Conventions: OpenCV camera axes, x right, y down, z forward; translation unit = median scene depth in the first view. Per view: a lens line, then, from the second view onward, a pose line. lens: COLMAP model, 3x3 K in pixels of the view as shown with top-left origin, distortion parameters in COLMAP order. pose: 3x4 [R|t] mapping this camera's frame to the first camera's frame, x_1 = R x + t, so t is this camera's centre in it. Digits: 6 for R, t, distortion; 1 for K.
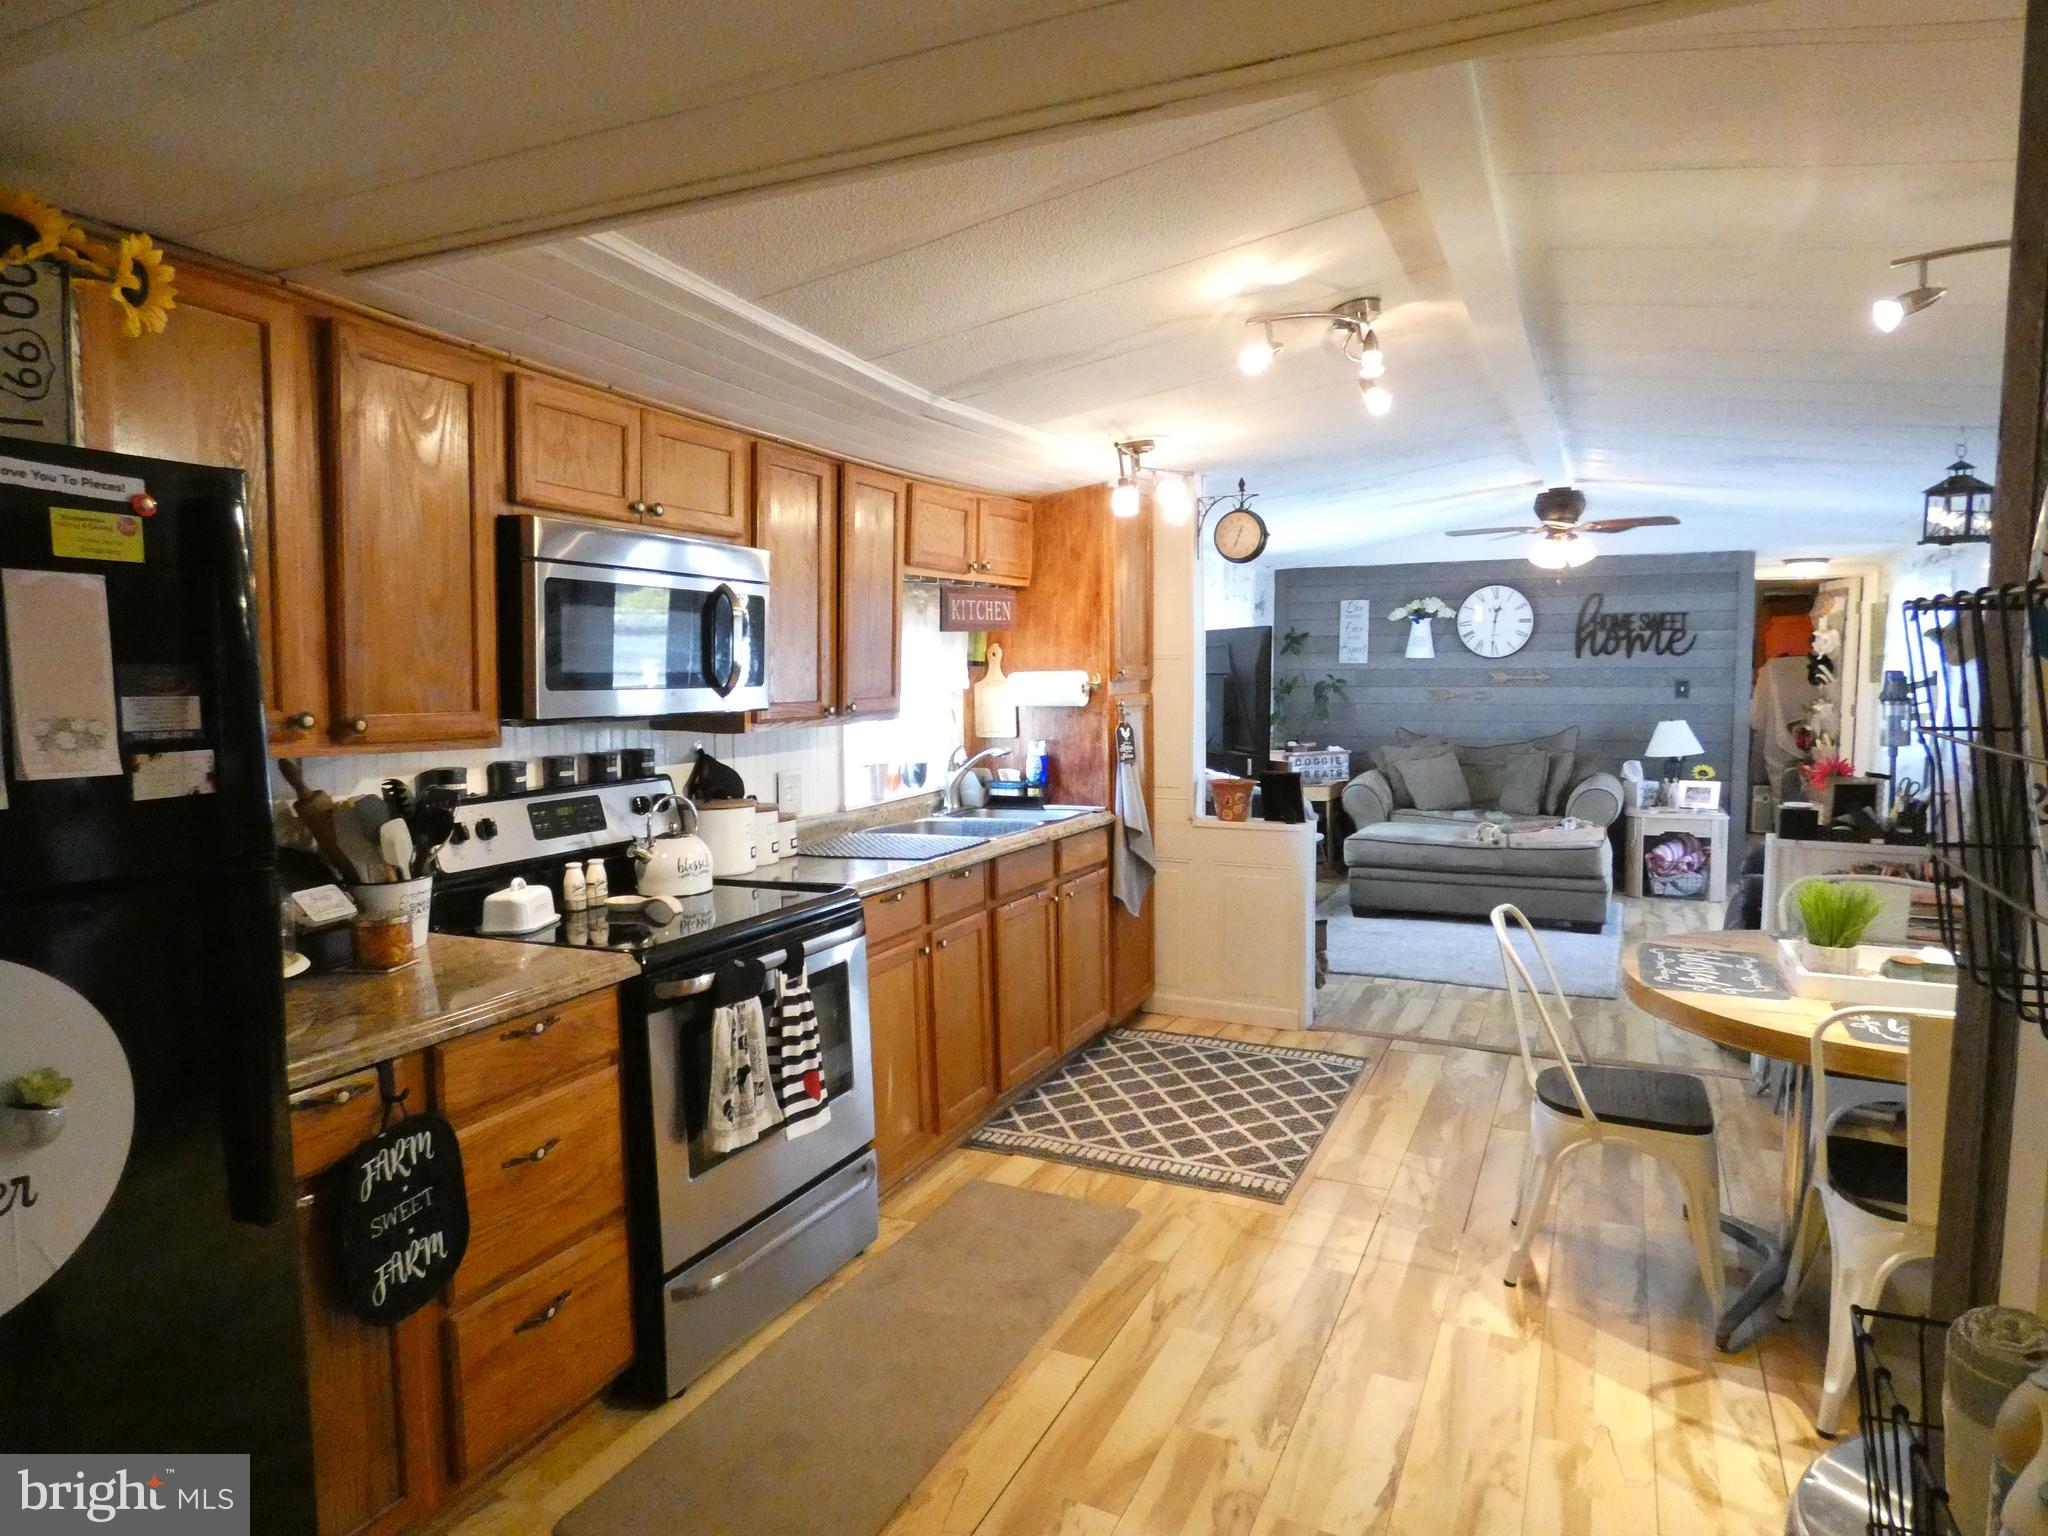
lens RADIAL K [[1245.9, 0, 1024.0], [0, 1245.9, 768.0], [0, 0, 1]] dist [-0.004748, -0.000916]
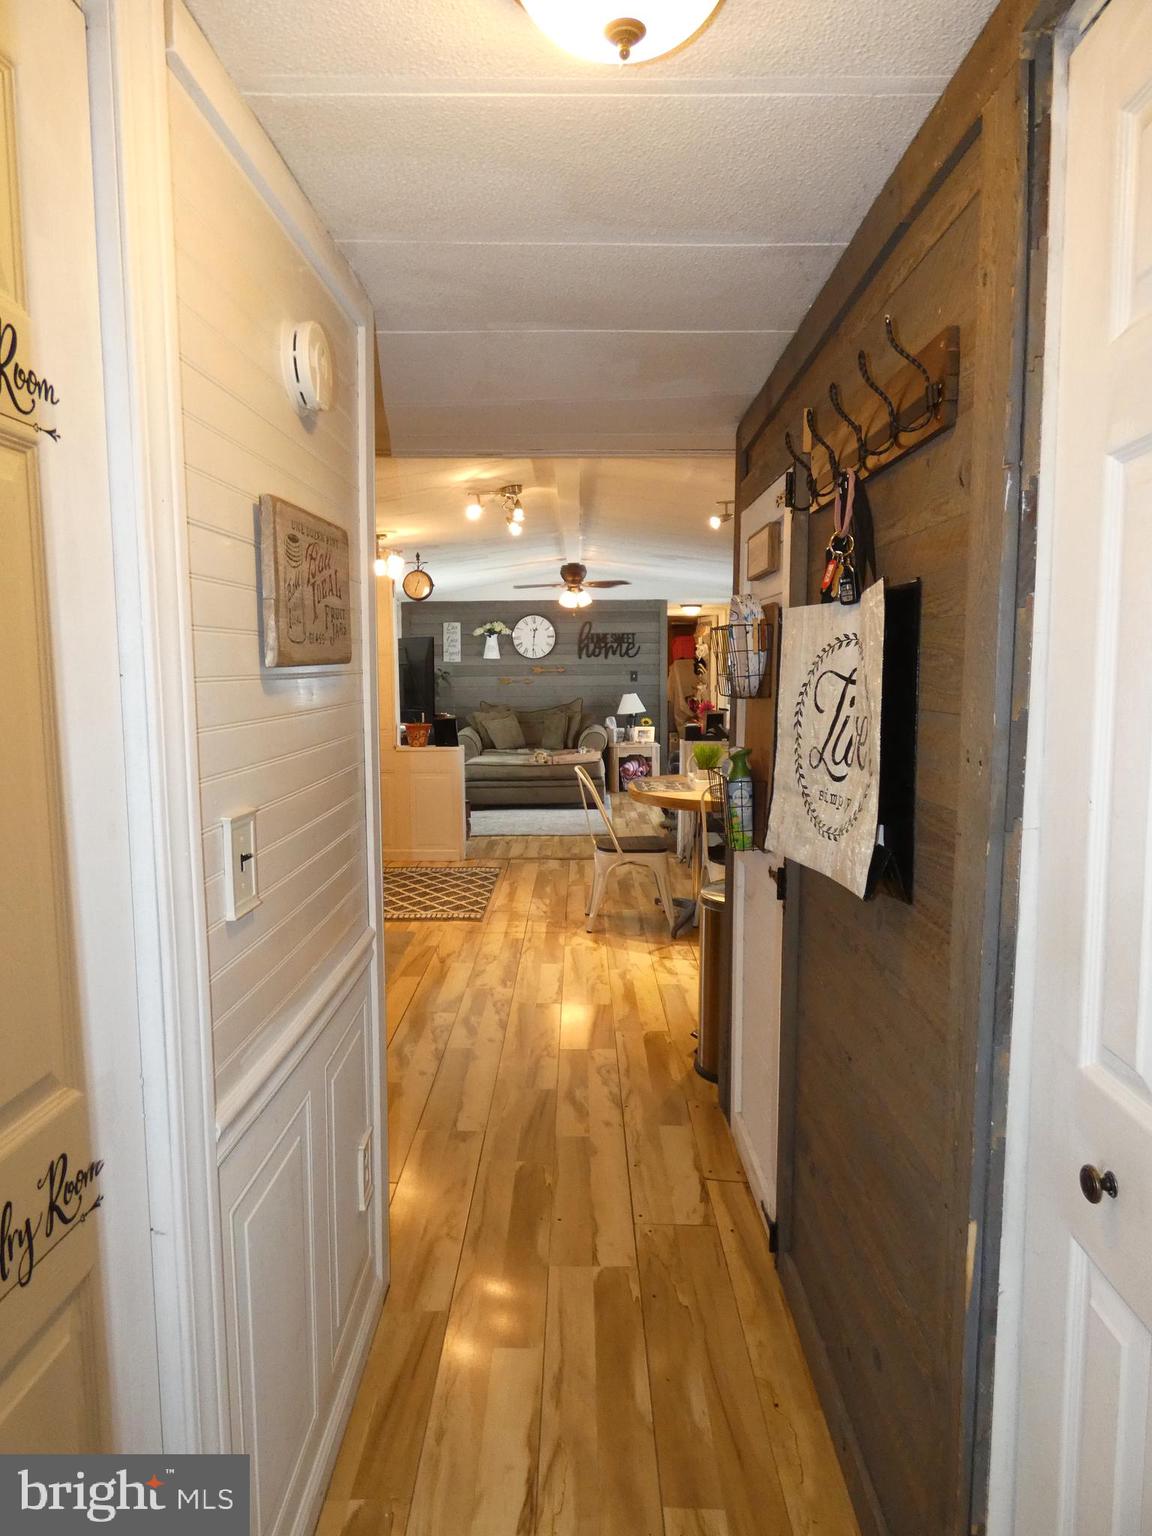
lens RADIAL K [[934.4, 0, 576.0], [0, 934.4, 768.0], [0, 0, 1]] dist [-0.004748, -0.000916]
pose [[0.906068, -0.045150, 0.420717, -0.118941], [0.035929, 0.998909, 0.029822, 0.025600], [-0.421605, -0.011904, 0.906702, -0.186328]]
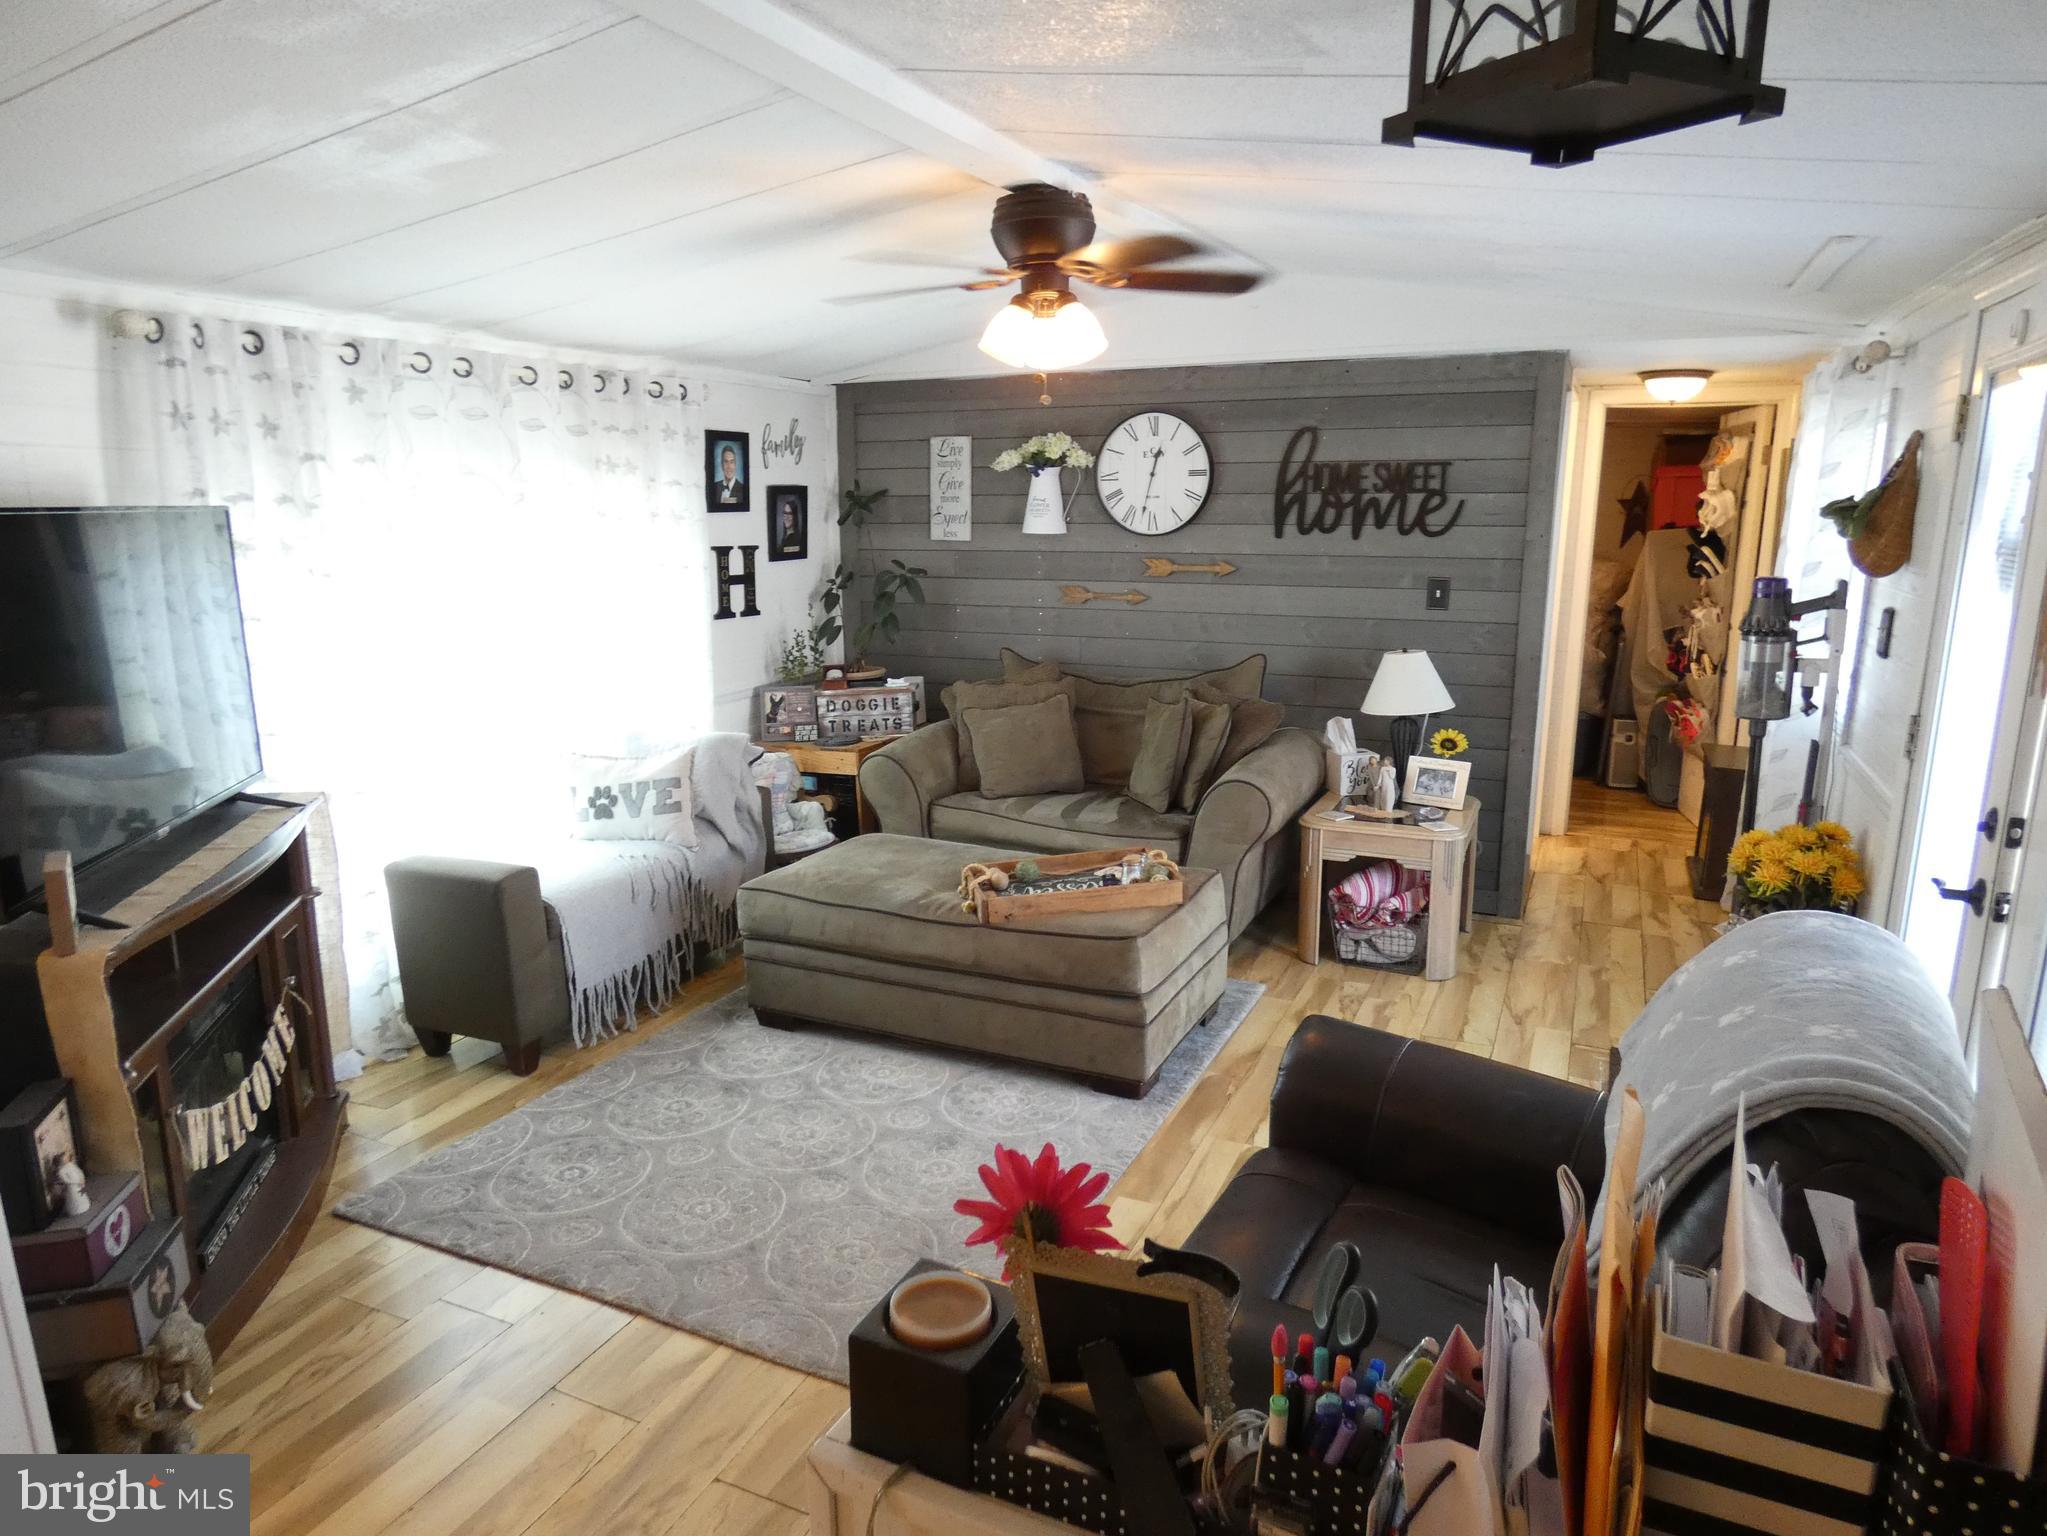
lens RADIAL K [[1245.3, 0, 1023.5], [0, 1245.3, 768.0], [0, 0, 1]] dist [-0.004748, -0.000916]
pose [[0.999976, 0.006436, 0.002386, 0.339920], [-0.006682, 0.992327, 0.123458, -0.054461], [-0.001573, -0.123471, 0.992347, 0.414371]]
